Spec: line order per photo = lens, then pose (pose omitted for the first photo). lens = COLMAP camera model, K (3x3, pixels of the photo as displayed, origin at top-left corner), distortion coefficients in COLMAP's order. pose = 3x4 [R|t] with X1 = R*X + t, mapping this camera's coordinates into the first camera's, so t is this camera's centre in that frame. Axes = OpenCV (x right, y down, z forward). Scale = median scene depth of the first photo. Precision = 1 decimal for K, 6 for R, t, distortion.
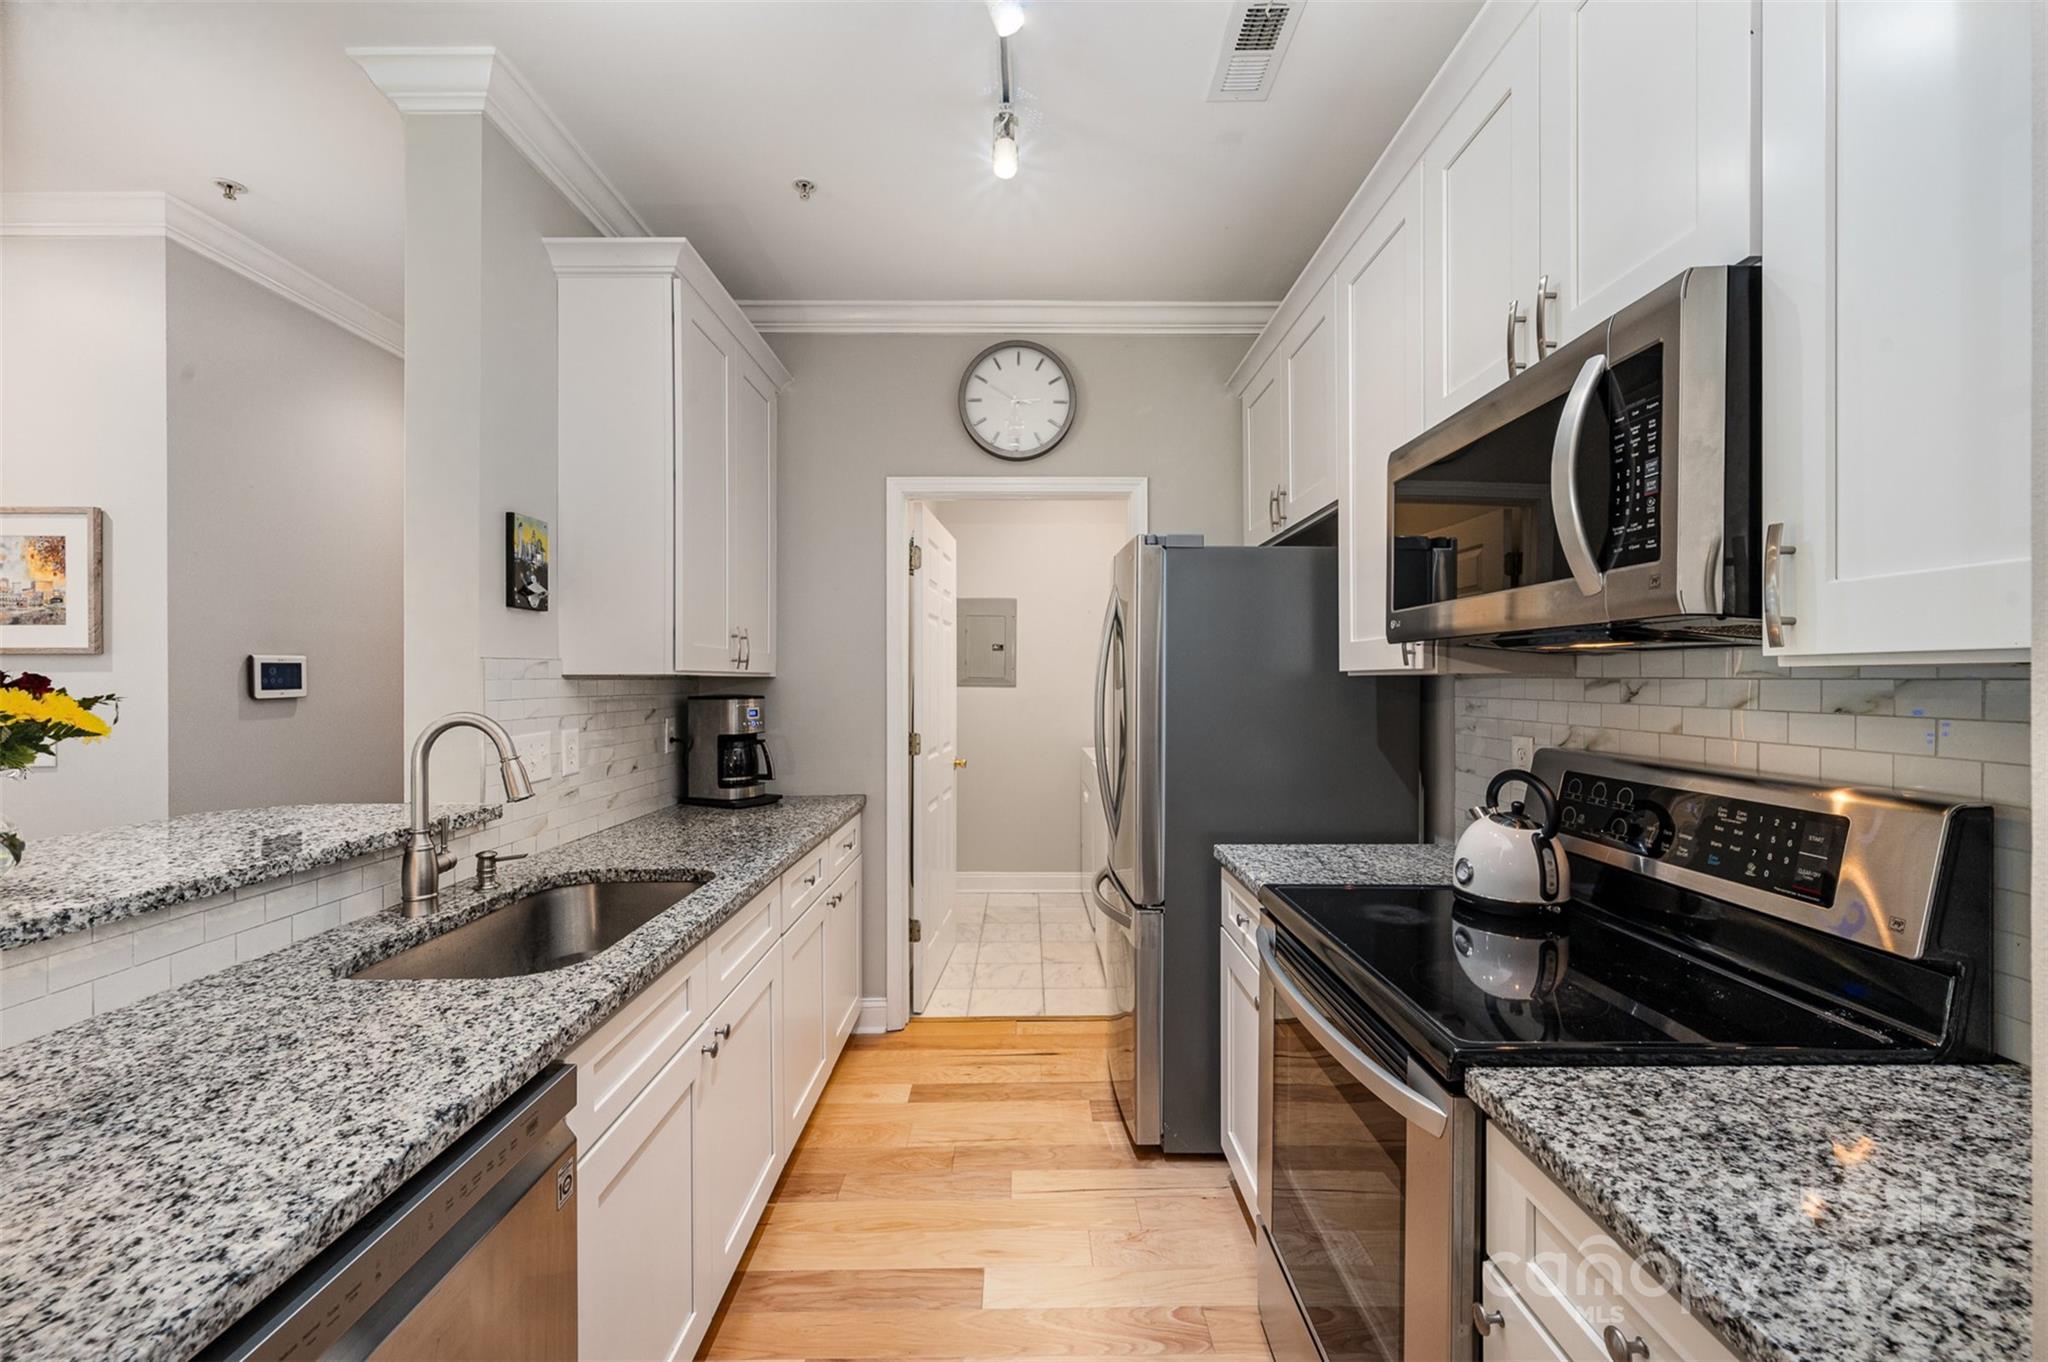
lens RADIAL K [[801.4, 0, 1033.3], [0, 801.4, 679.5], [0, 0, 1]] dist [0.000839, 0.000049]
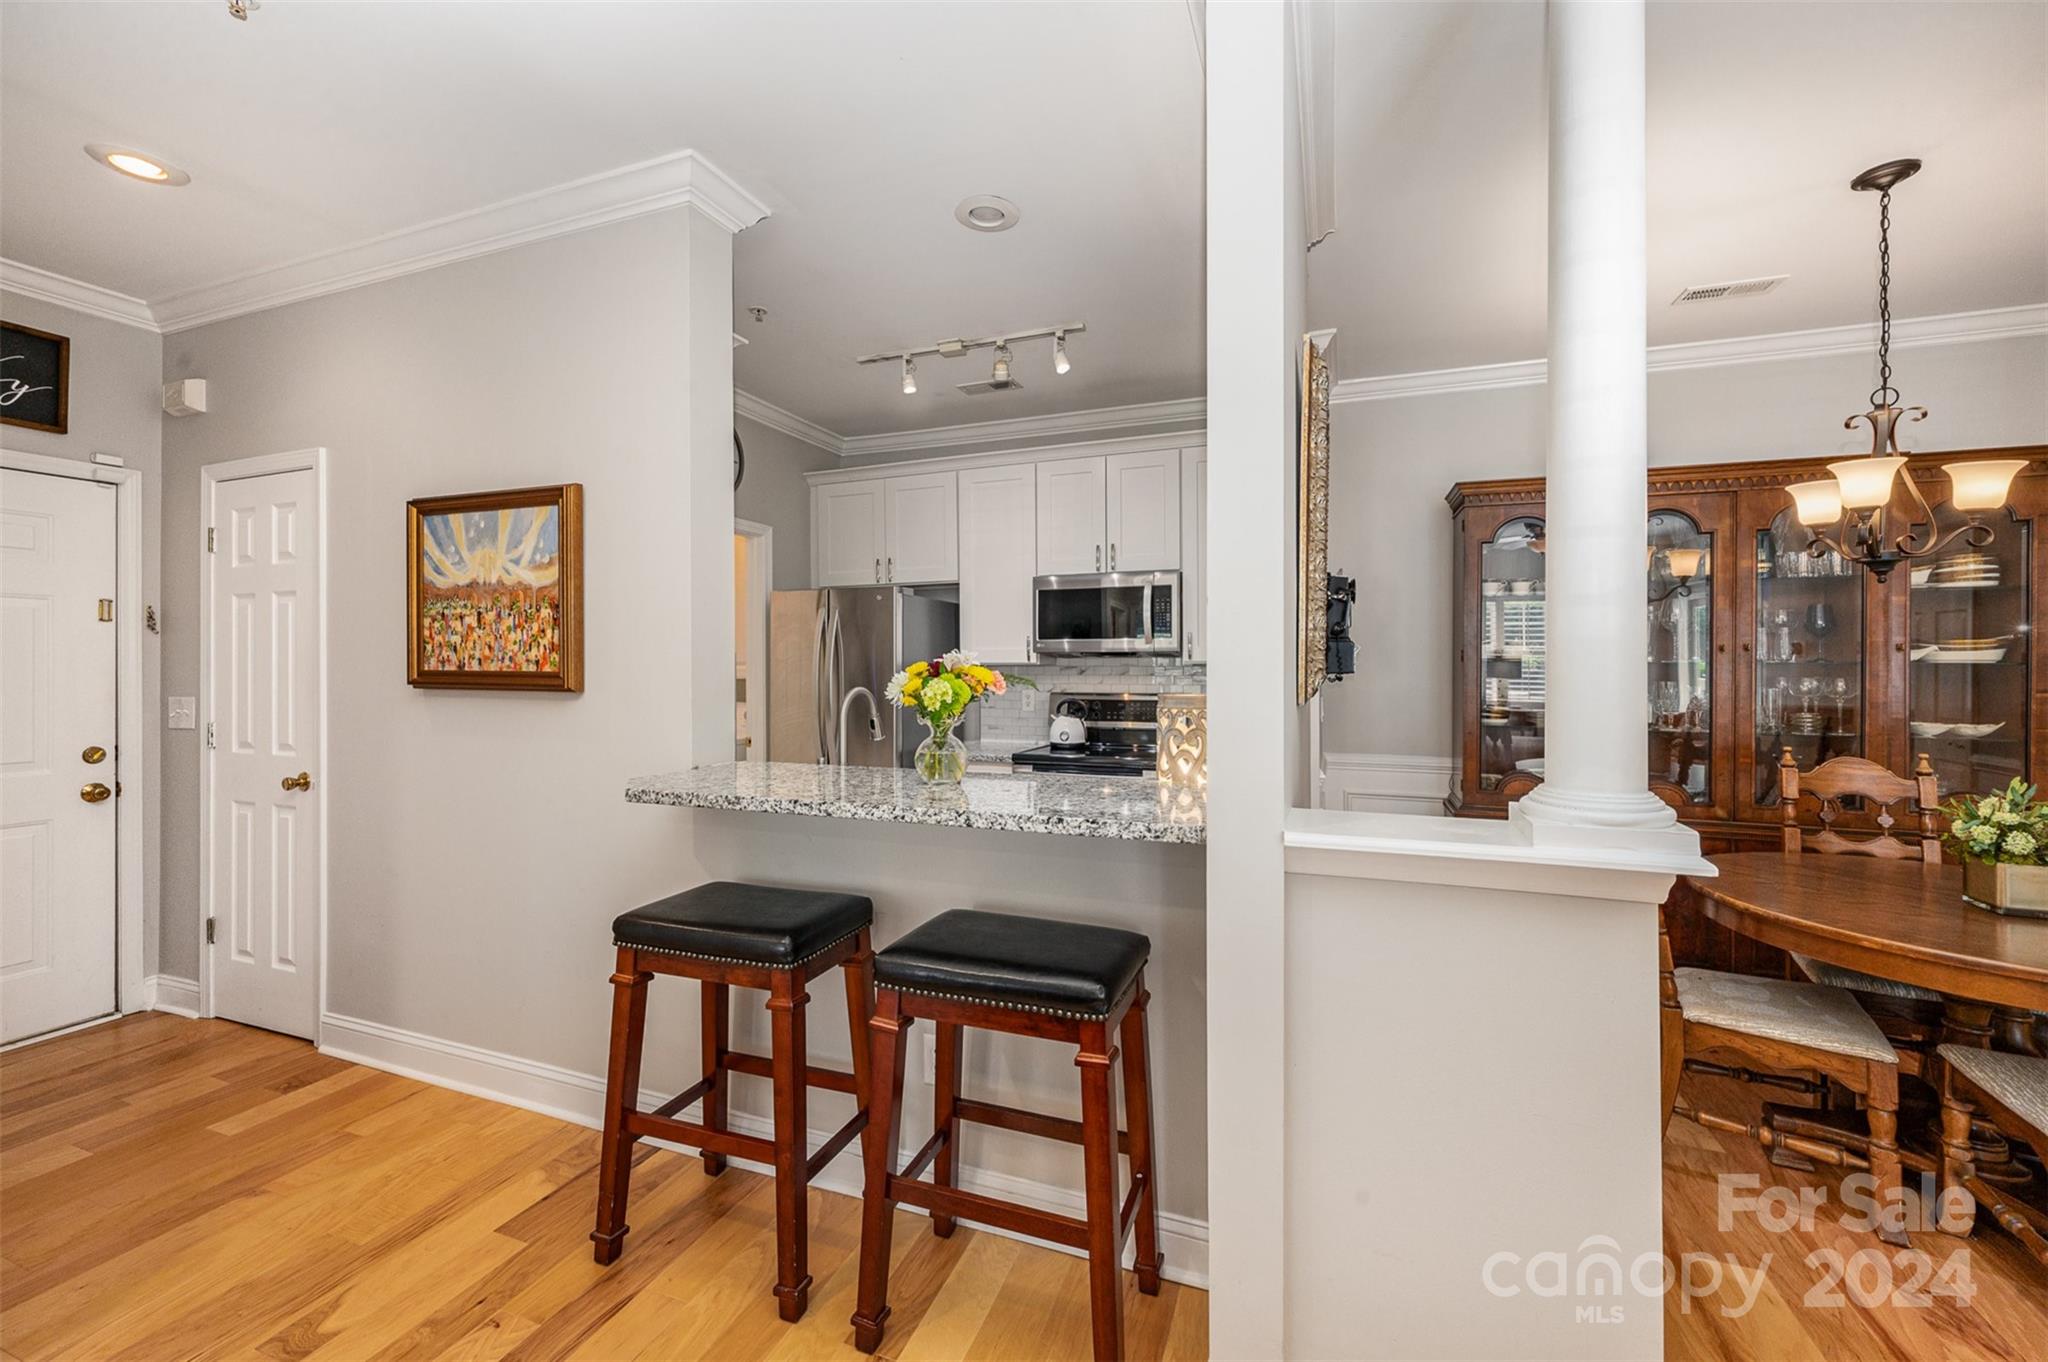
lens RADIAL K [[822.9, 0, 1035.9], [0, 822.9, 663.6], [0, 0, 1]] dist [-0.003286, -0.000323]
pose [[0.358719, 0.000992, 0.933445, -1.374589], [-0.003930, 0.999992, 0.000448, -0.006201], [-0.933437, -0.003829, 0.358720, 0.054324]]
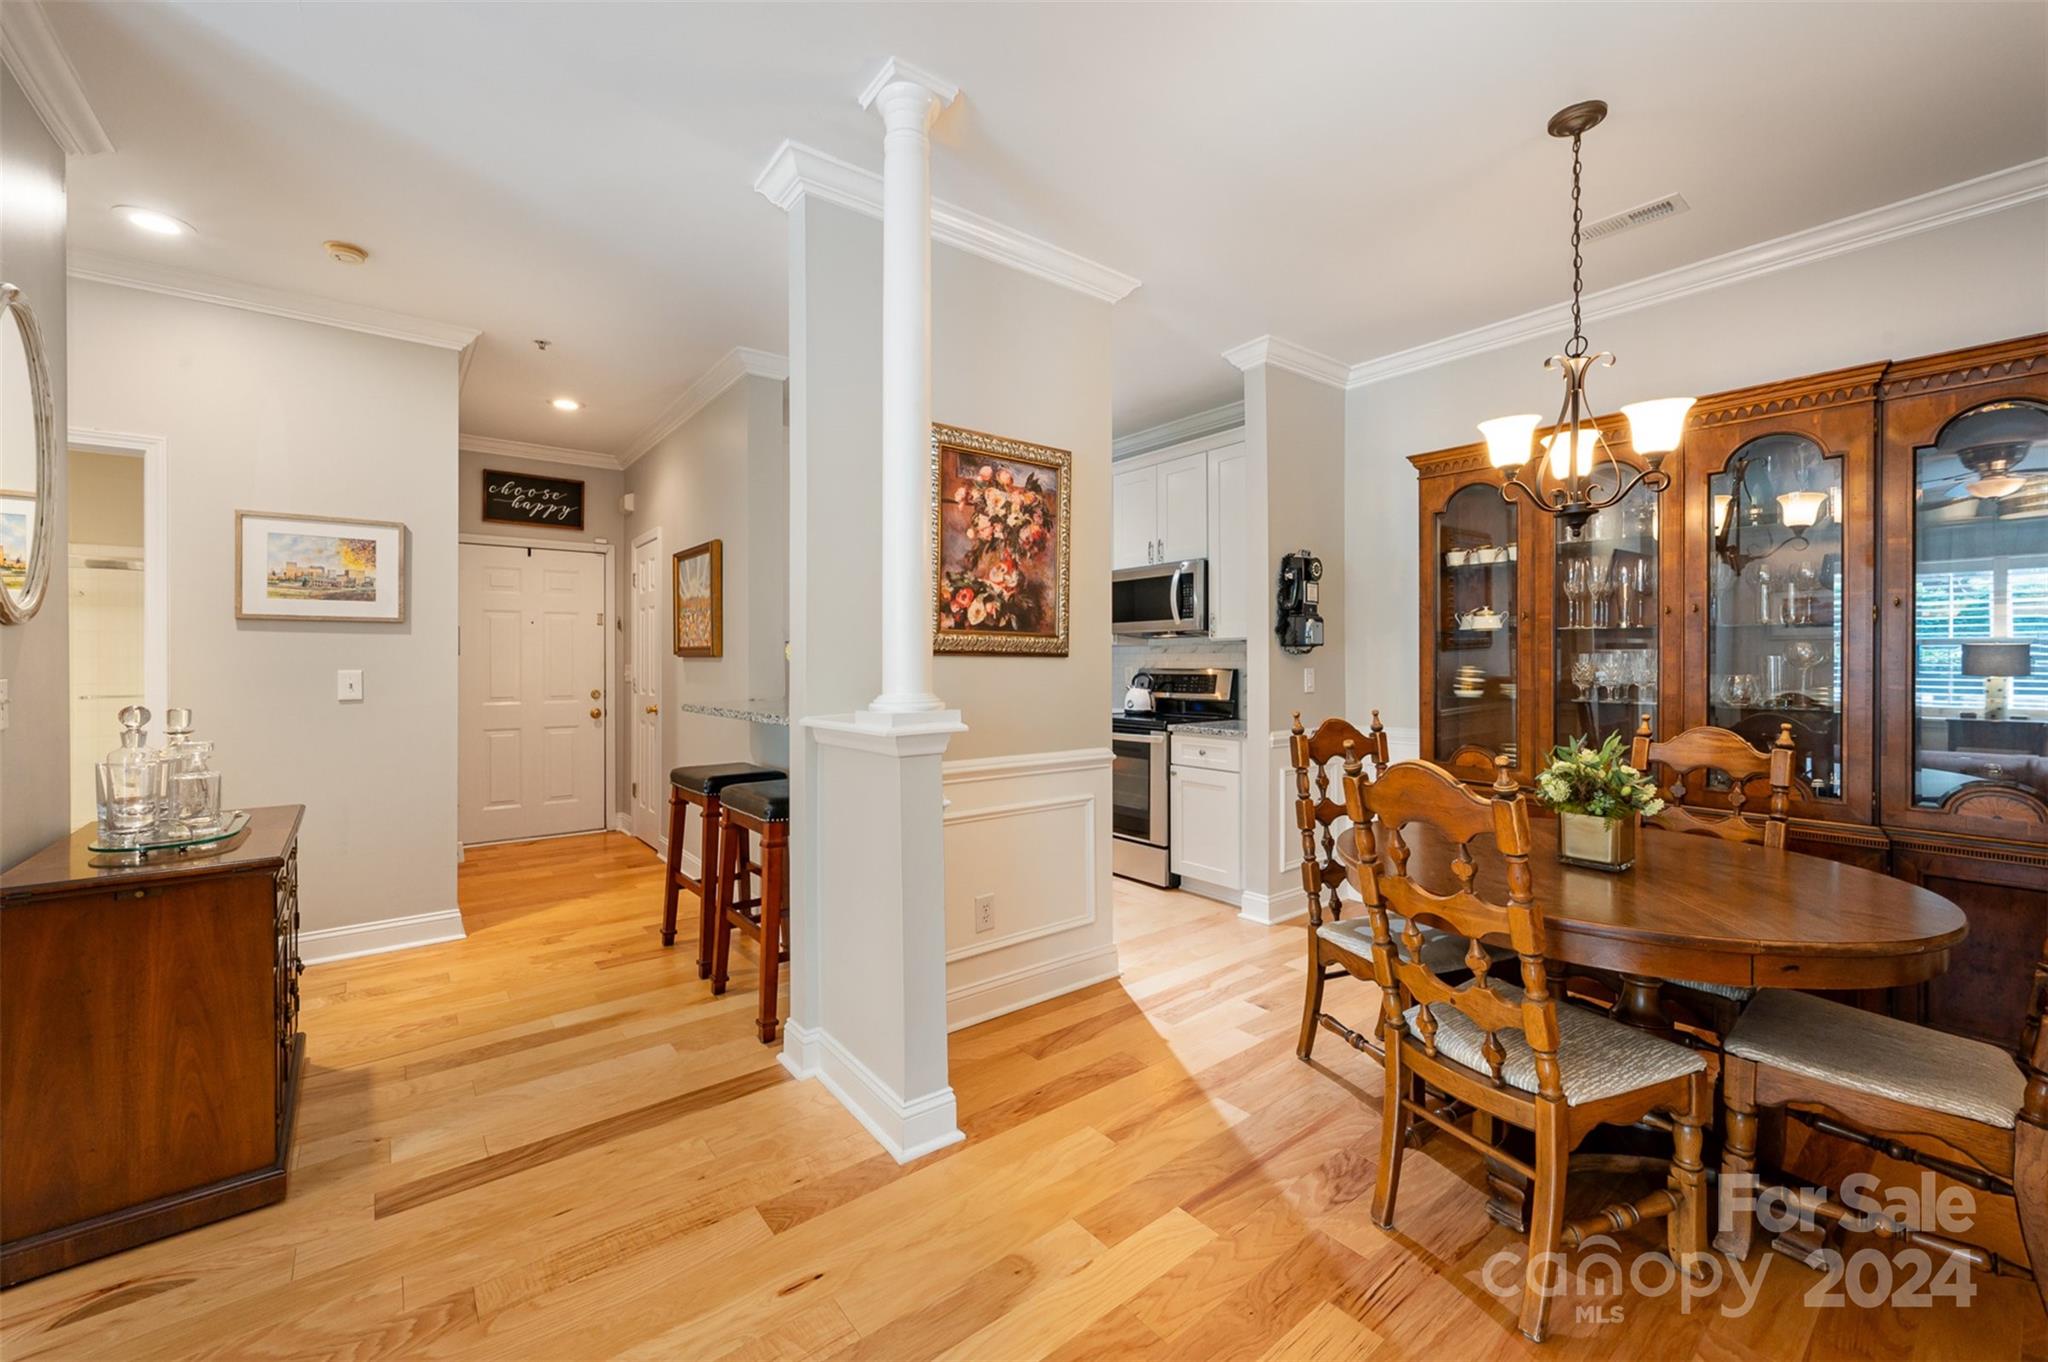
lens RADIAL K [[822.9, 0, 1035.9], [0, 822.9, 663.6], [0, 0, 1]] dist [-0.003286, -0.000323]
pose [[0.787810, -0.003626, 0.615908, -1.186756], [0.000314, 0.999985, 0.005486, 0.036825], [-0.615918, -0.004128, 0.787799, -0.910481]]
